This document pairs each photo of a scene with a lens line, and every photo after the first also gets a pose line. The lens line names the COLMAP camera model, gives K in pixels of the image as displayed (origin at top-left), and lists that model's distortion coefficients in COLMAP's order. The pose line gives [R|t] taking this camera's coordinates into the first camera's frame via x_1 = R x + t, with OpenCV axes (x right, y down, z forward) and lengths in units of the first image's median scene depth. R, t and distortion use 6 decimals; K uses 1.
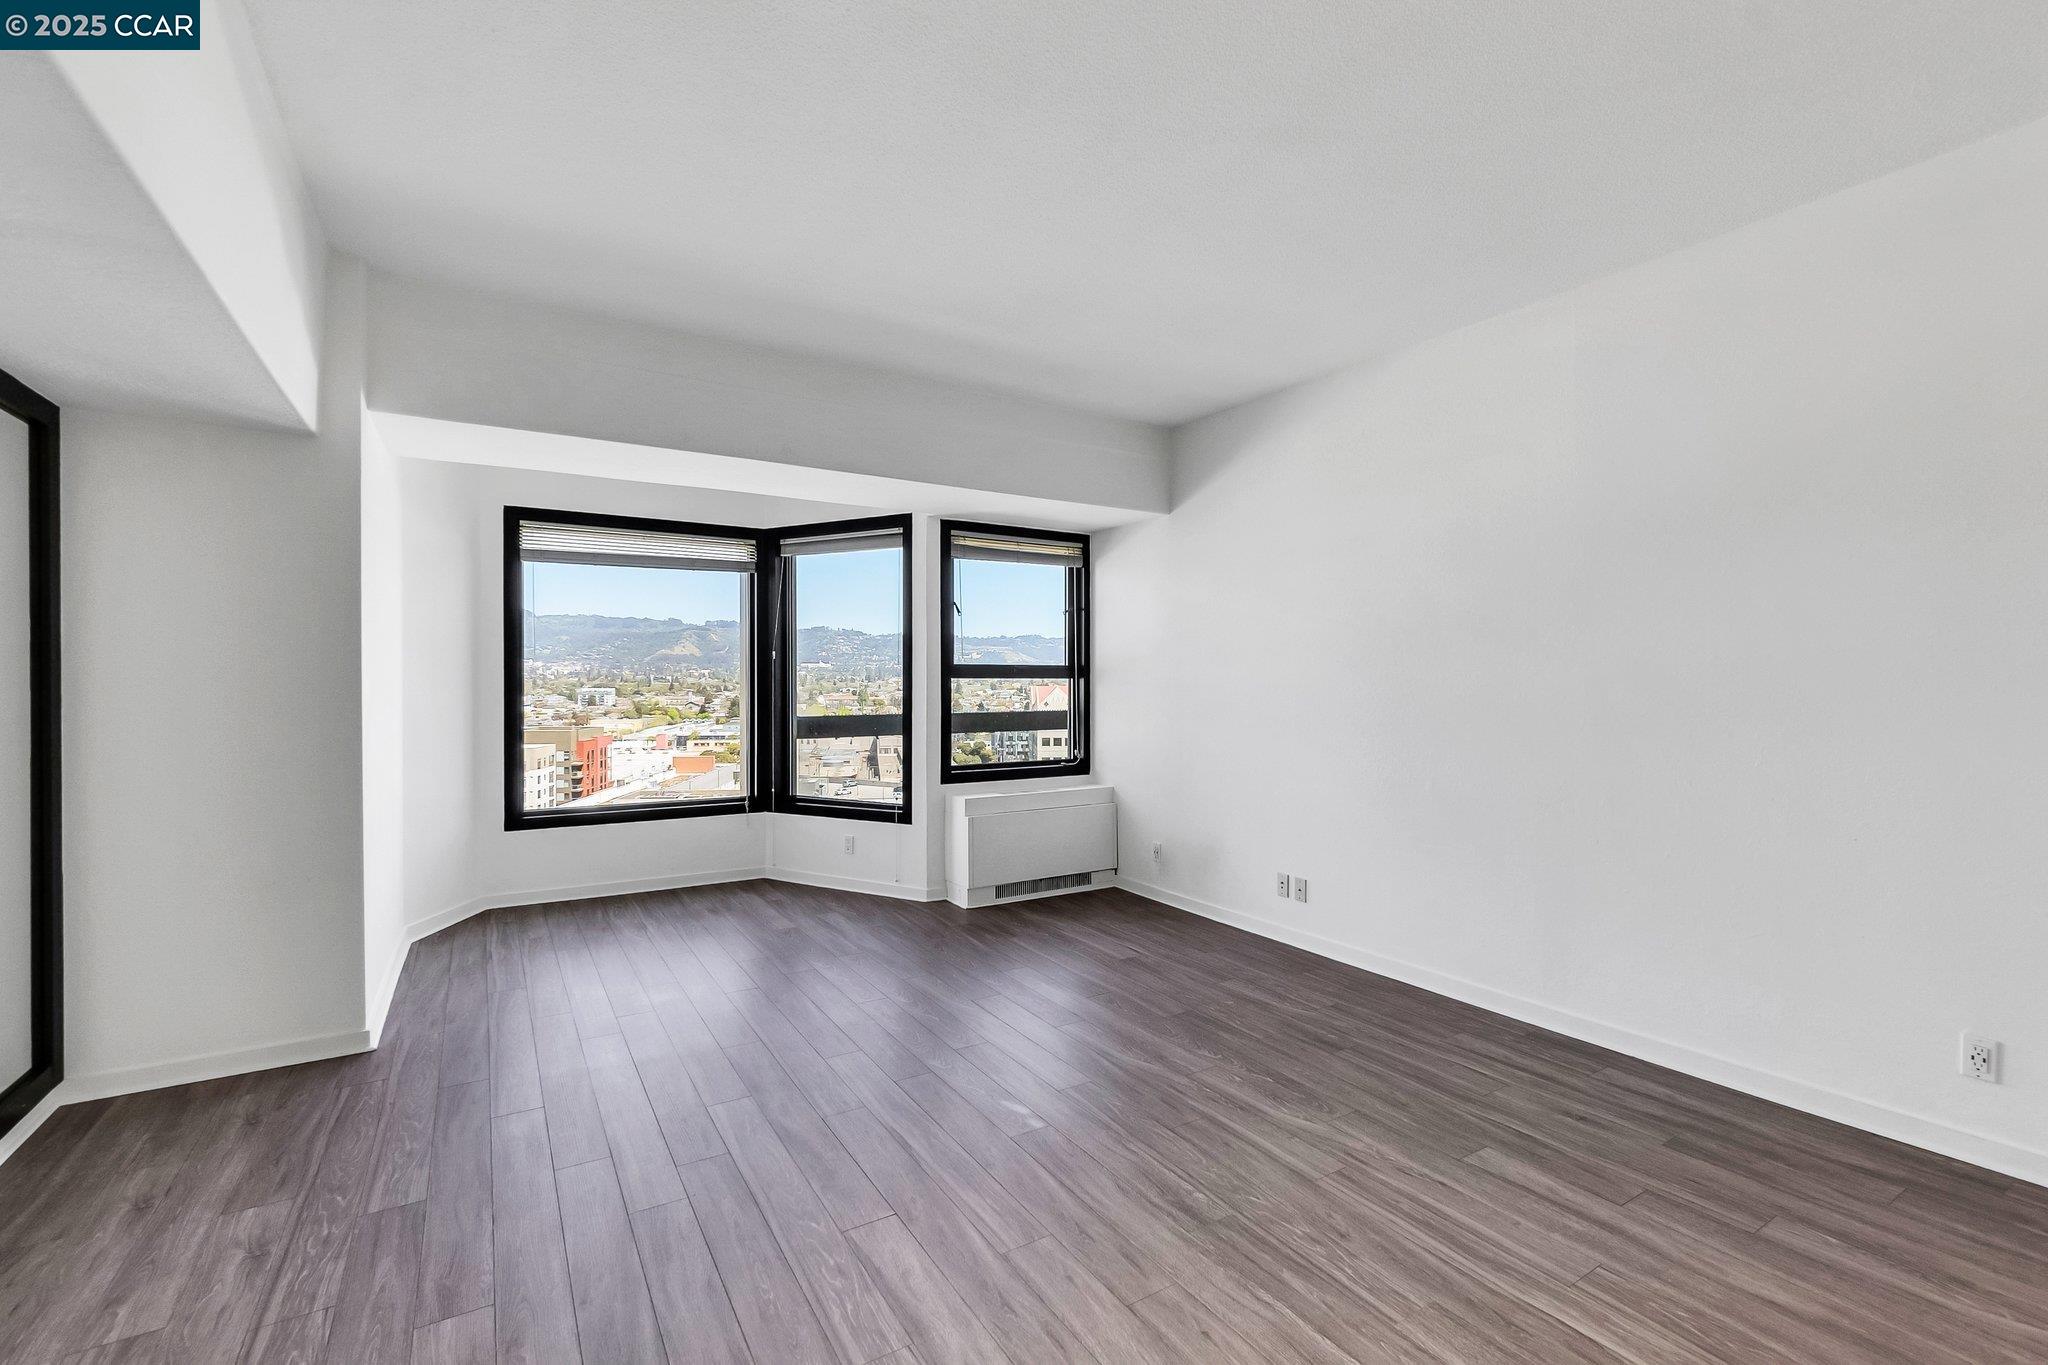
lens RADIAL K [[879.3, 0, 1043.6], [0, 879.3, 688.9], [0, 0, 1]] dist [-0.004044, 0.000756]
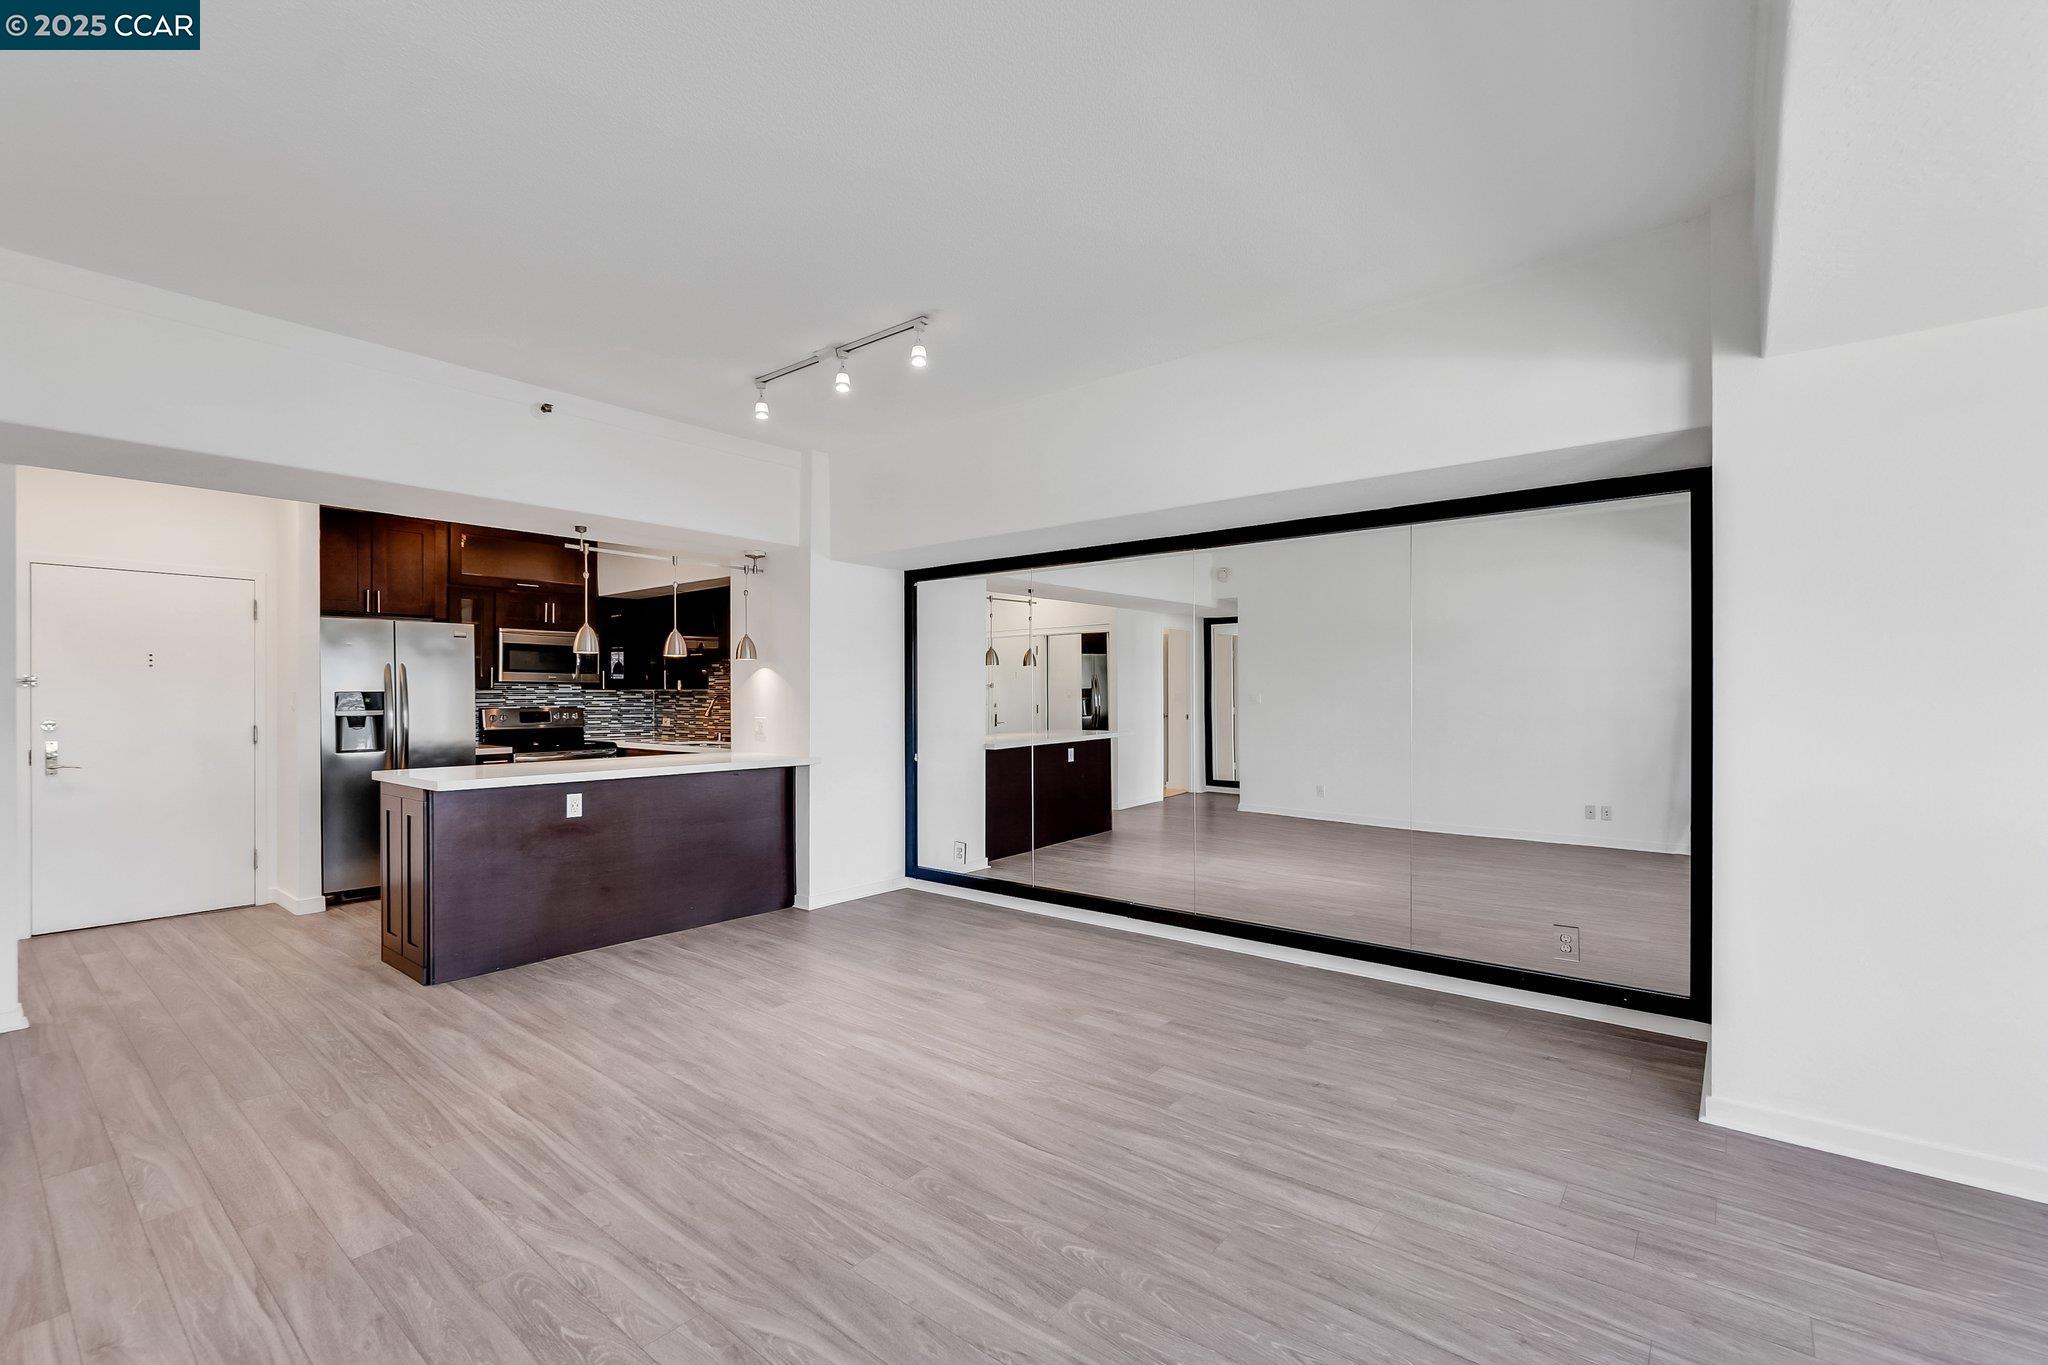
lens RADIAL K [[887.1, 0, 1036.7], [0, 887.1, 696.1], [0, 0, 1]] dist [-0.003803, -0.000088]
pose [[-0.946624, 0.001563, -0.322337, 0.079690], [-0.001556, 0.999954, 0.009418, -0.007543], [0.322337, 0.009417, -0.946578, 0.962275]]
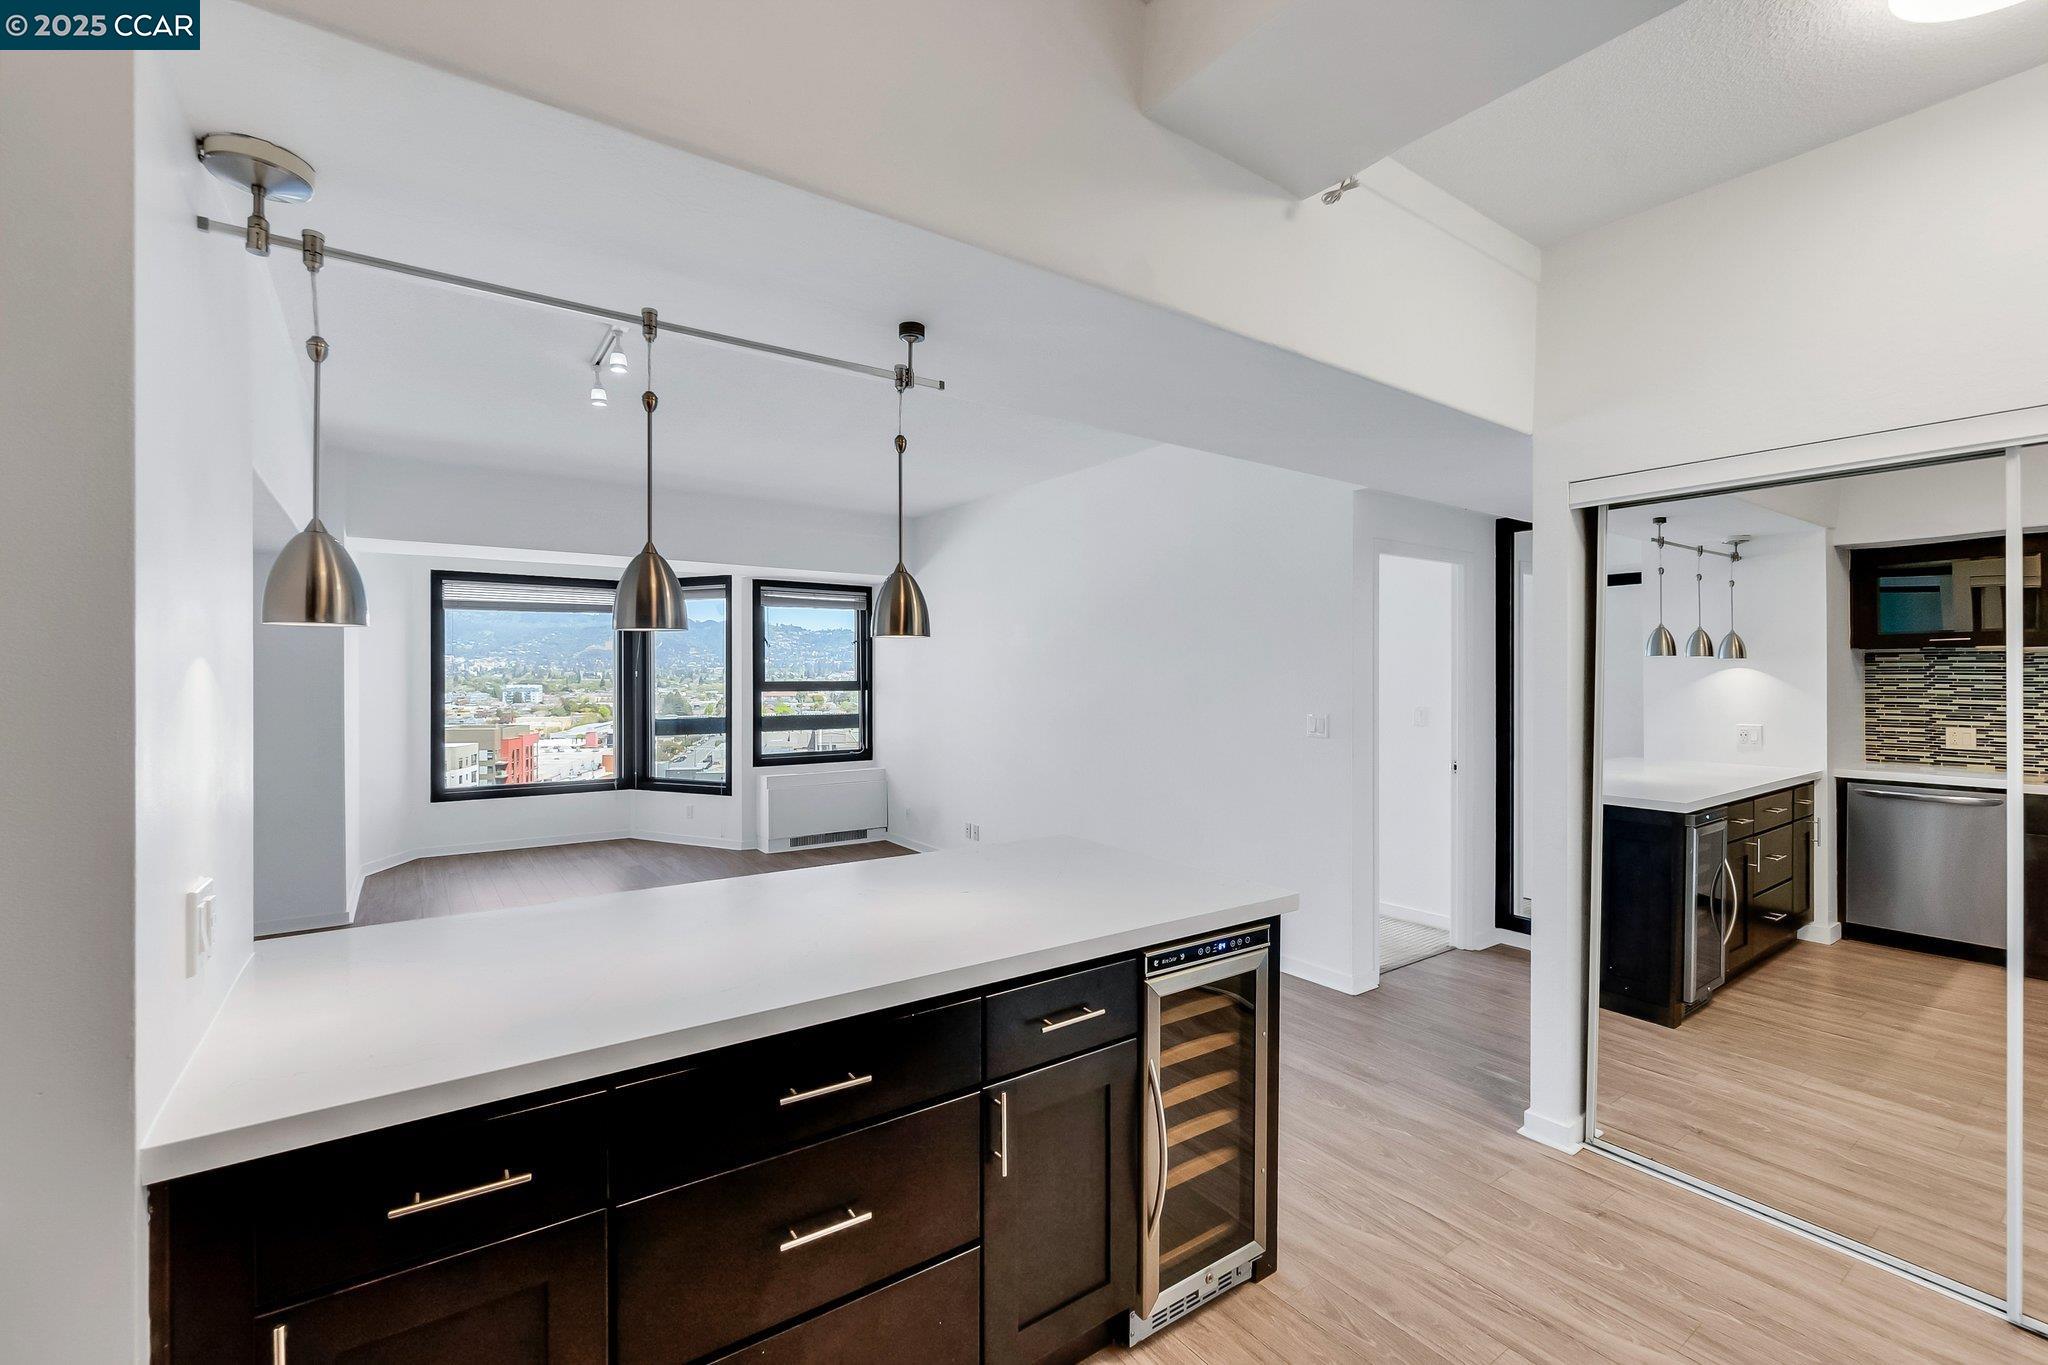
lens RADIAL K [[879.0, 0, 1035.0], [0, 879.0, 681.3], [0, 0, 1]] dist [0.001277, 0.000292]
pose [[0.998386, -0.001439, 0.056780, 0.262480], [0.001656, 0.999991, -0.003776, -0.023587], [-0.056774, 0.003864, 0.998380, -0.445827]]
